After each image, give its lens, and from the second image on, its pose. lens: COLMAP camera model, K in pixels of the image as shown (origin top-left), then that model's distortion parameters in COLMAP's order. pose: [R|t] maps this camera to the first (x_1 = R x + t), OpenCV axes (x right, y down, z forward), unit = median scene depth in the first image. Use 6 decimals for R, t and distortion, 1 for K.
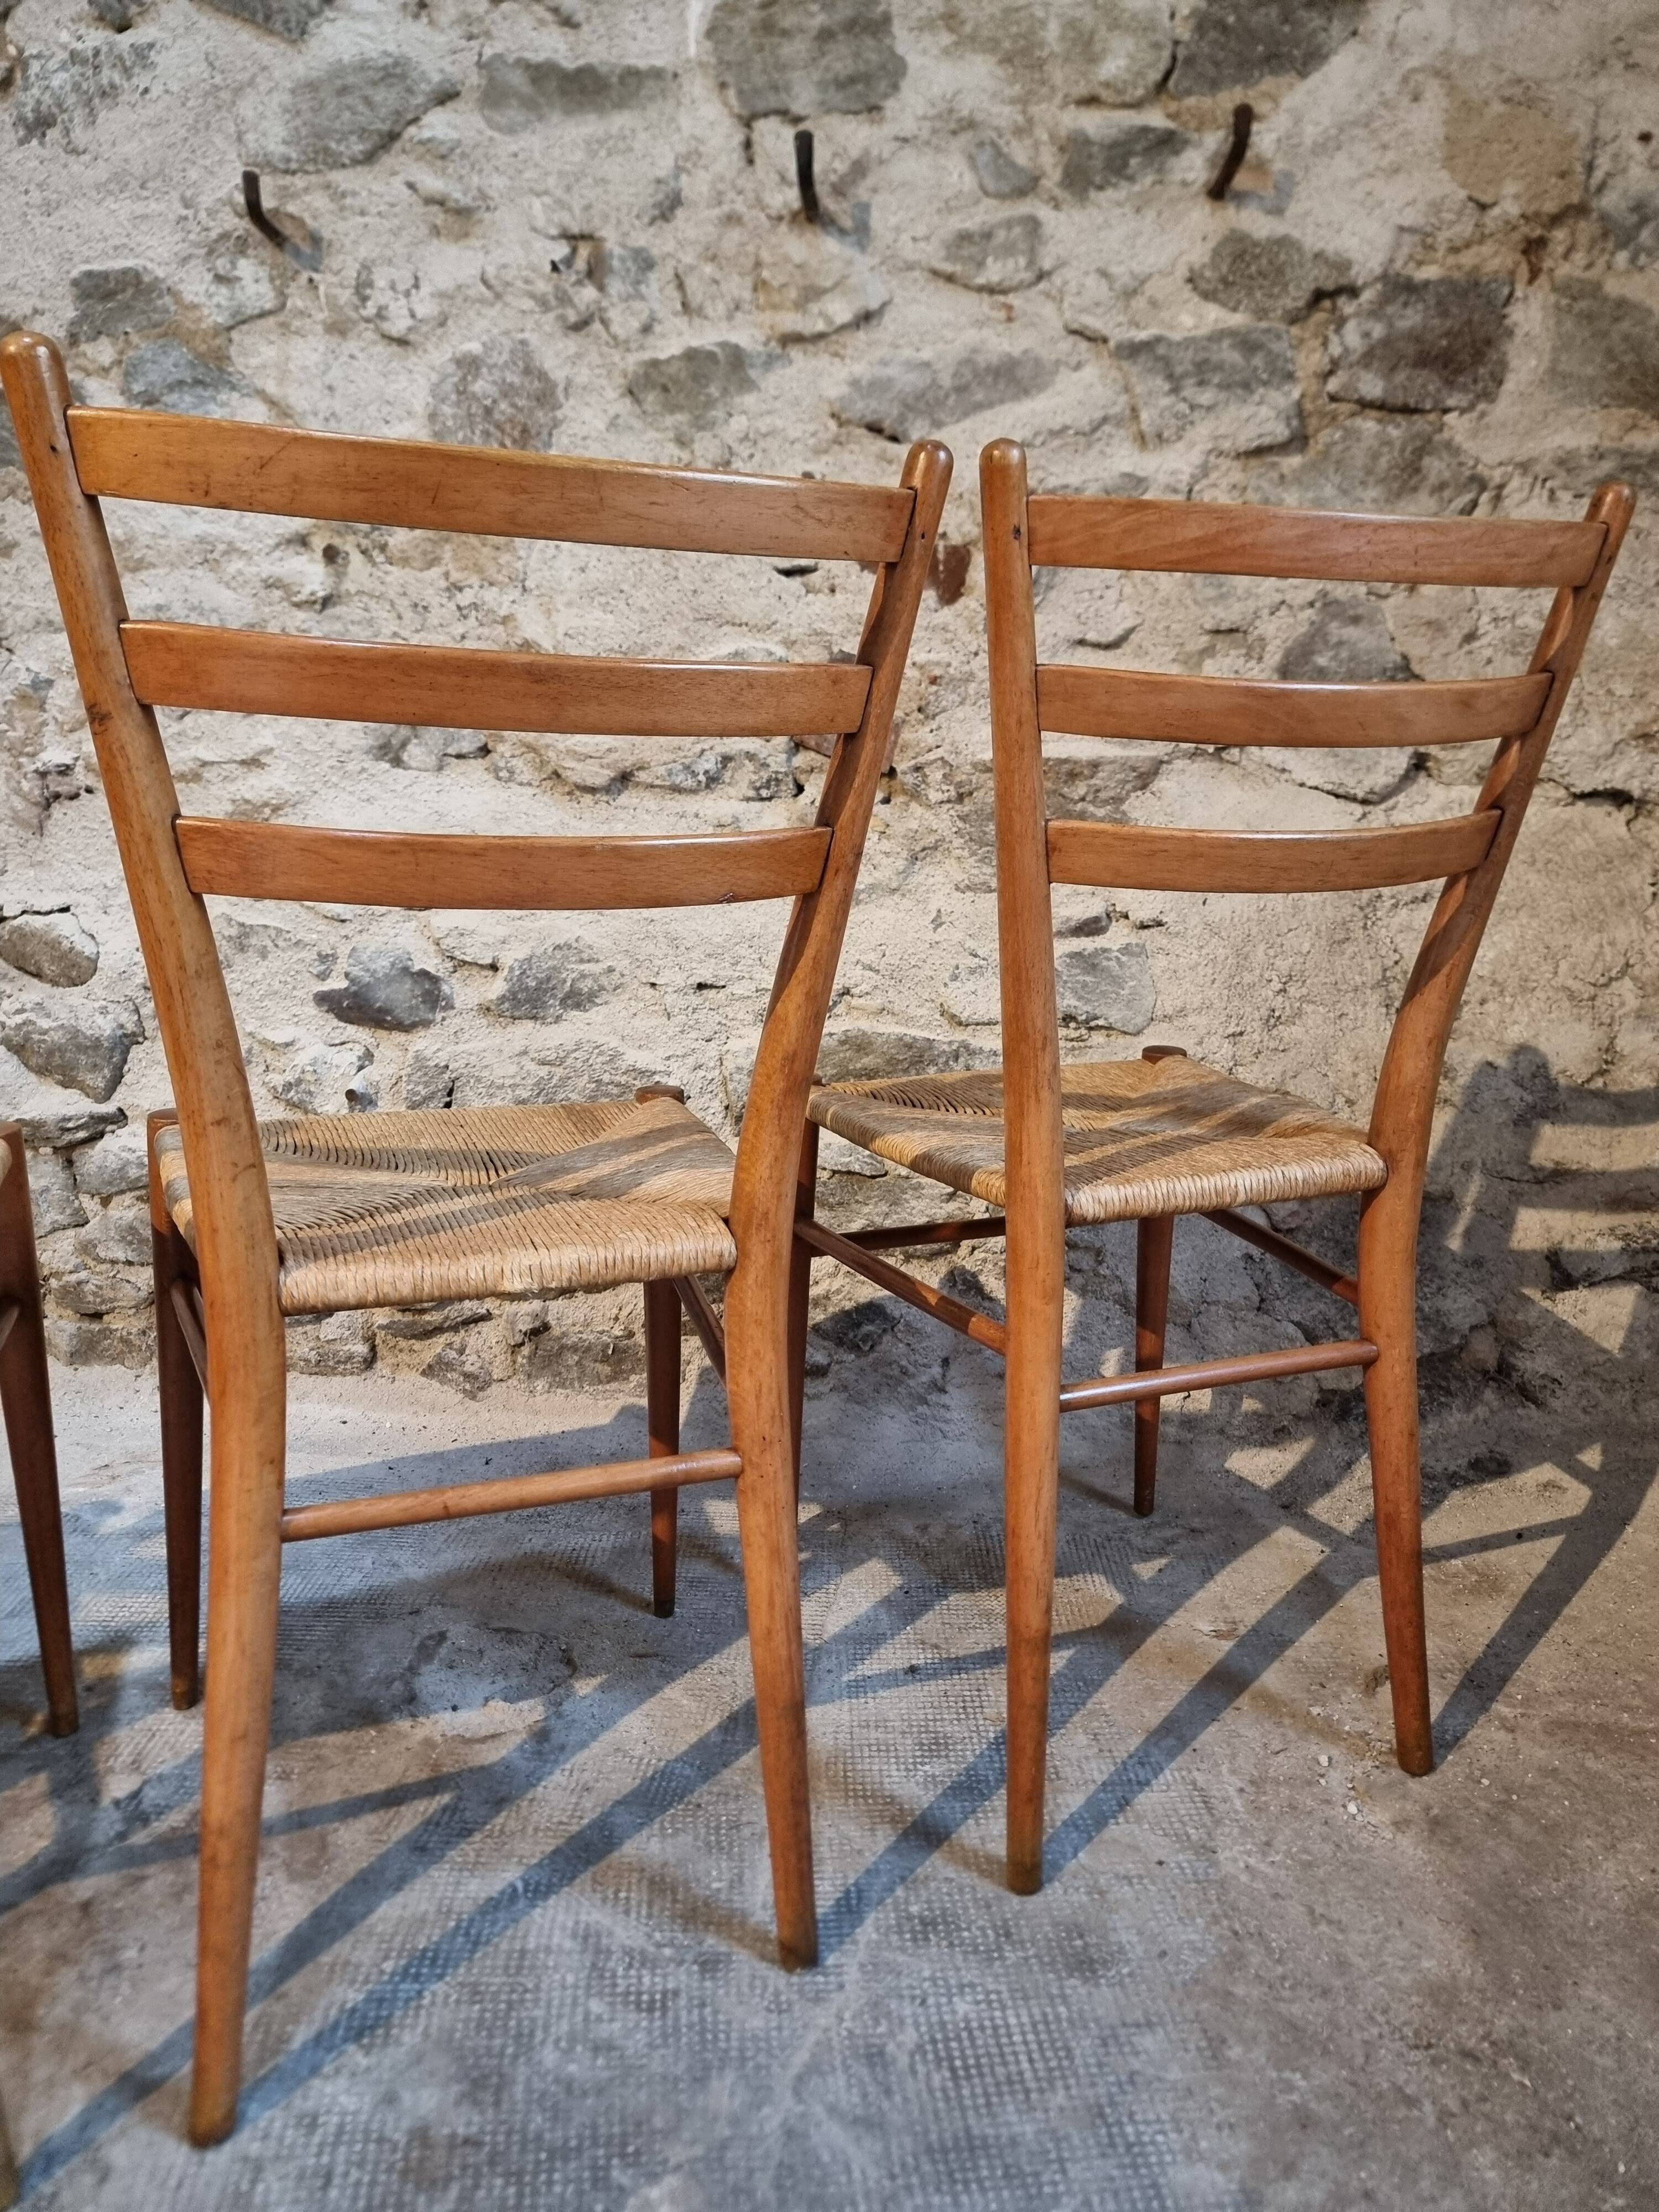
lens RADIAL K [[1541.8, 0, 814.6], [0, 1541.8, 1102.9], [0, 0, 1]] dist [0.065162, -0.065115]
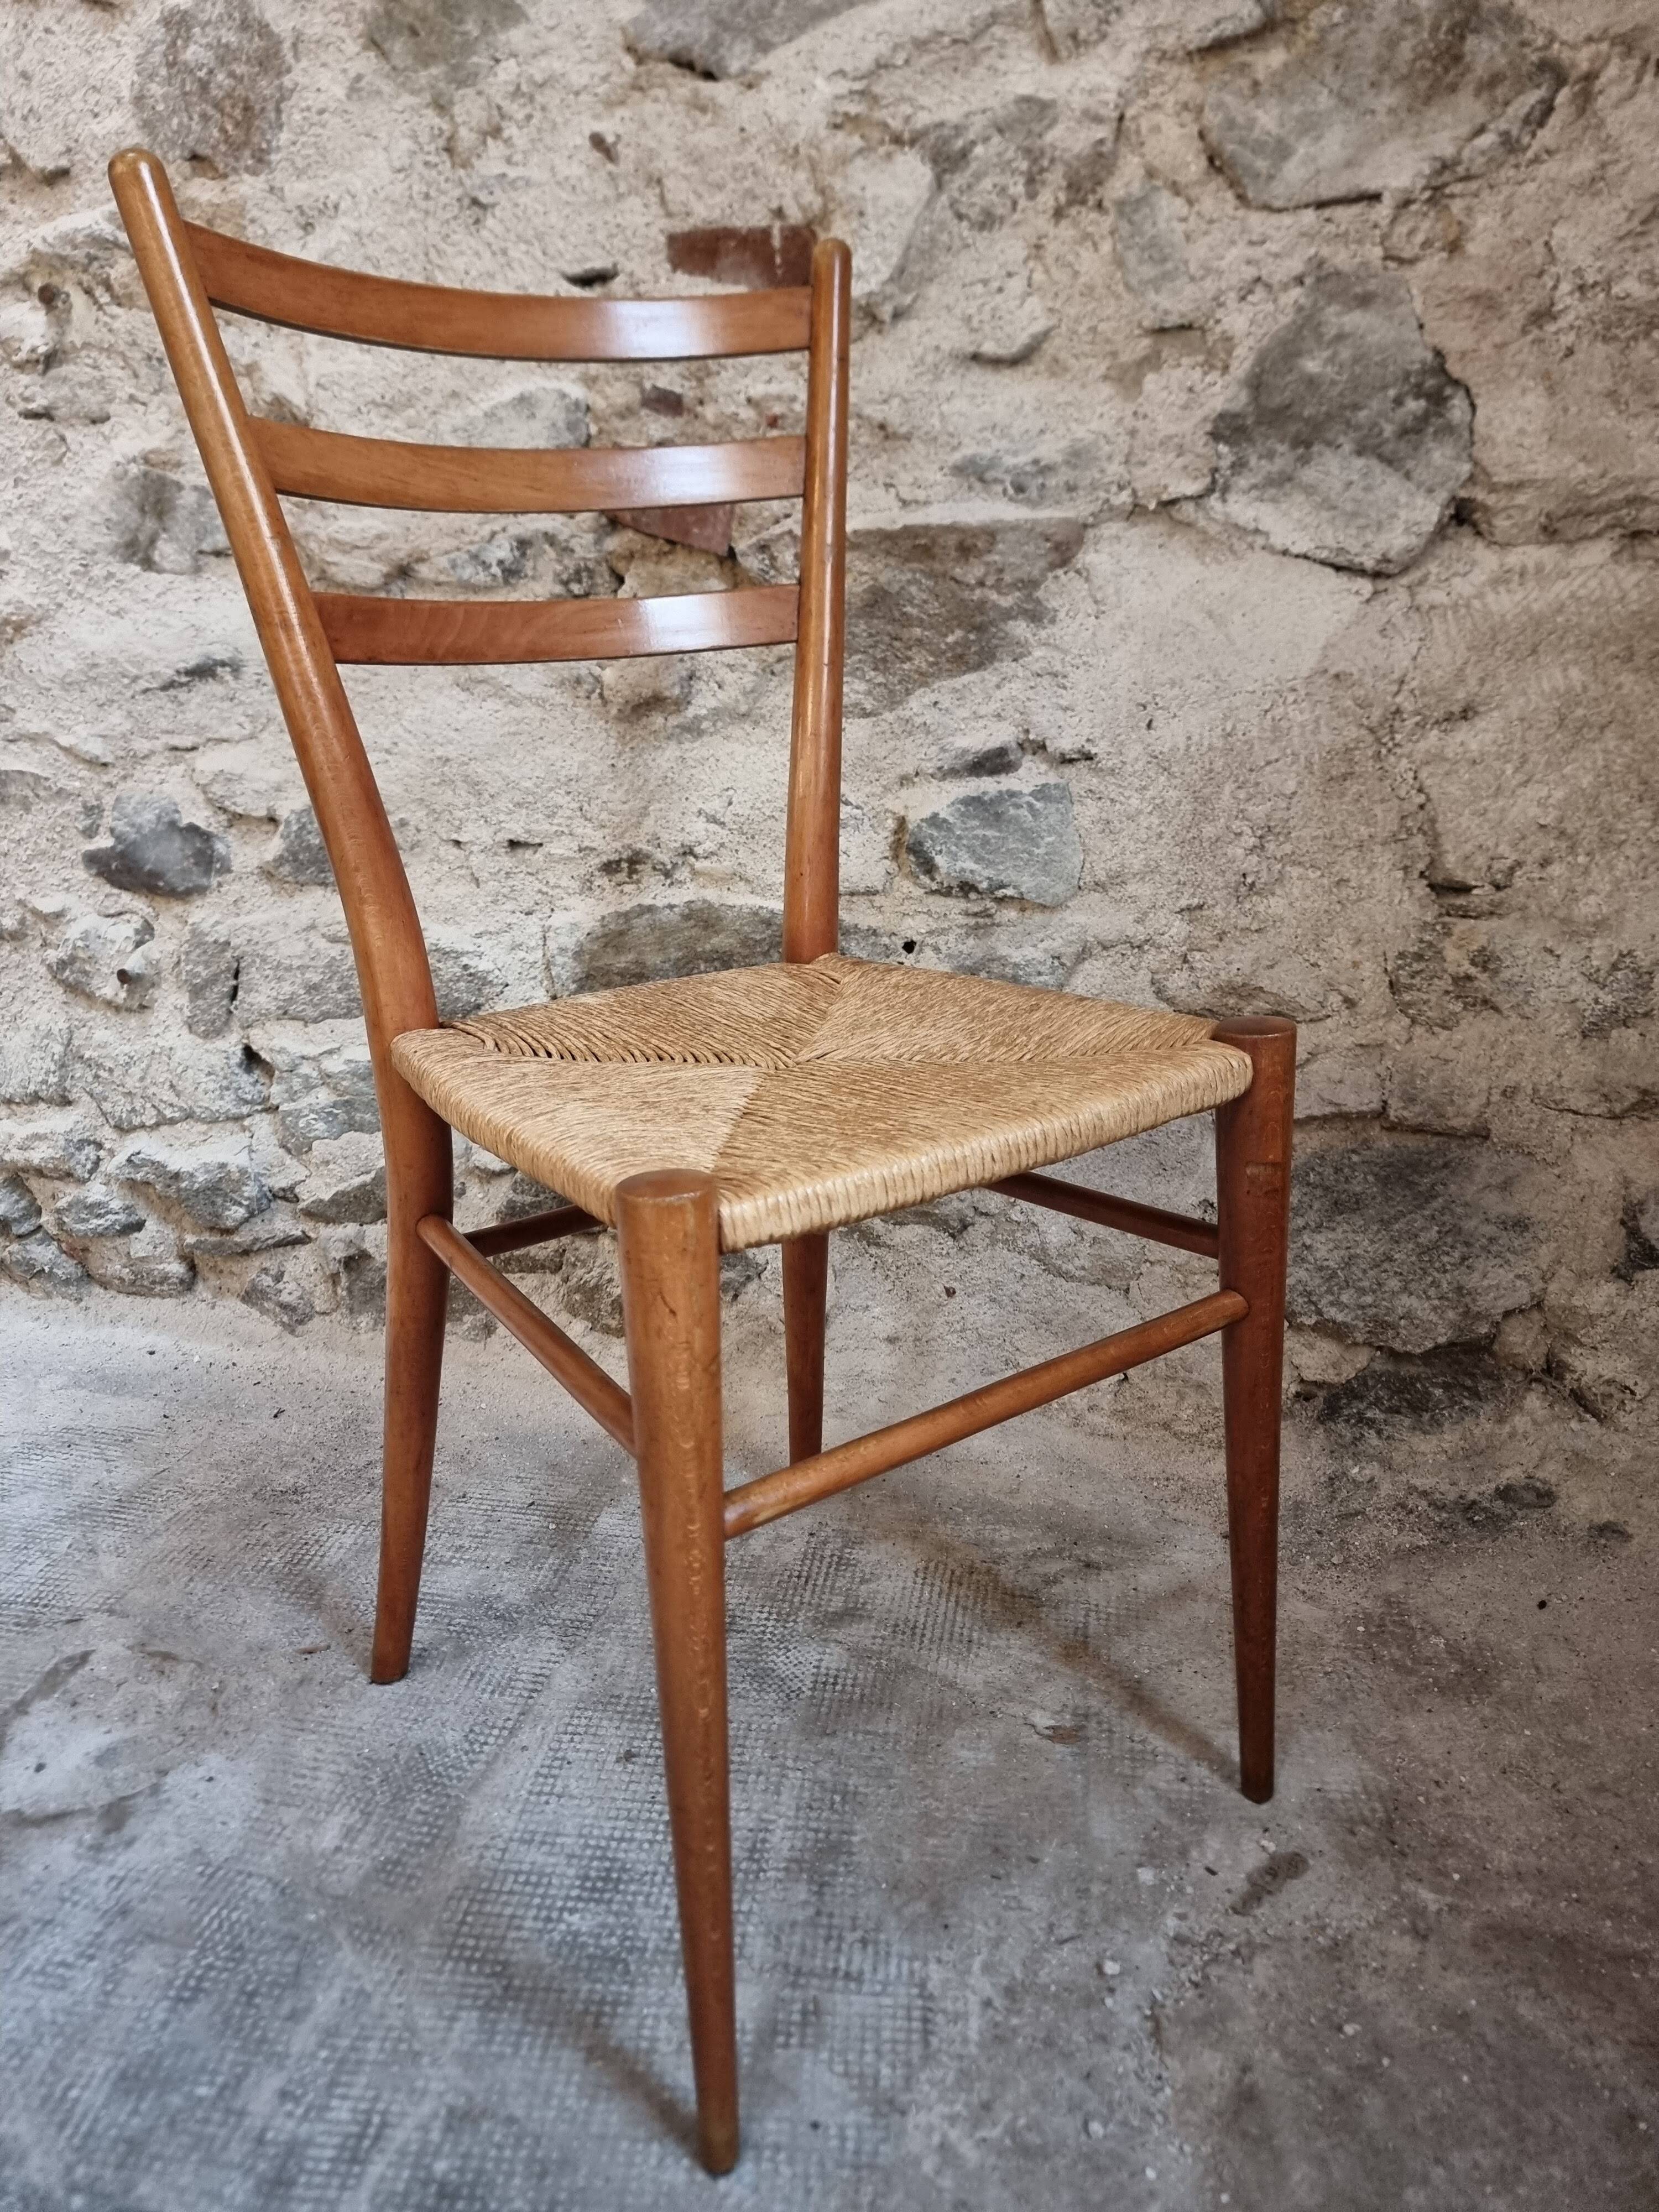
lens RADIAL K [[1543.6, 0, 805.2], [0, 1543.6, 1106.4], [0, 0, 1]] dist [0.059207, -0.060837]
pose [[0.987035, 0.022628, -0.158904, 0.217296], [-0.006593, 0.994893, 0.100724, -0.024329], [0.160372, -0.098370, 0.982143, 0.245128]]
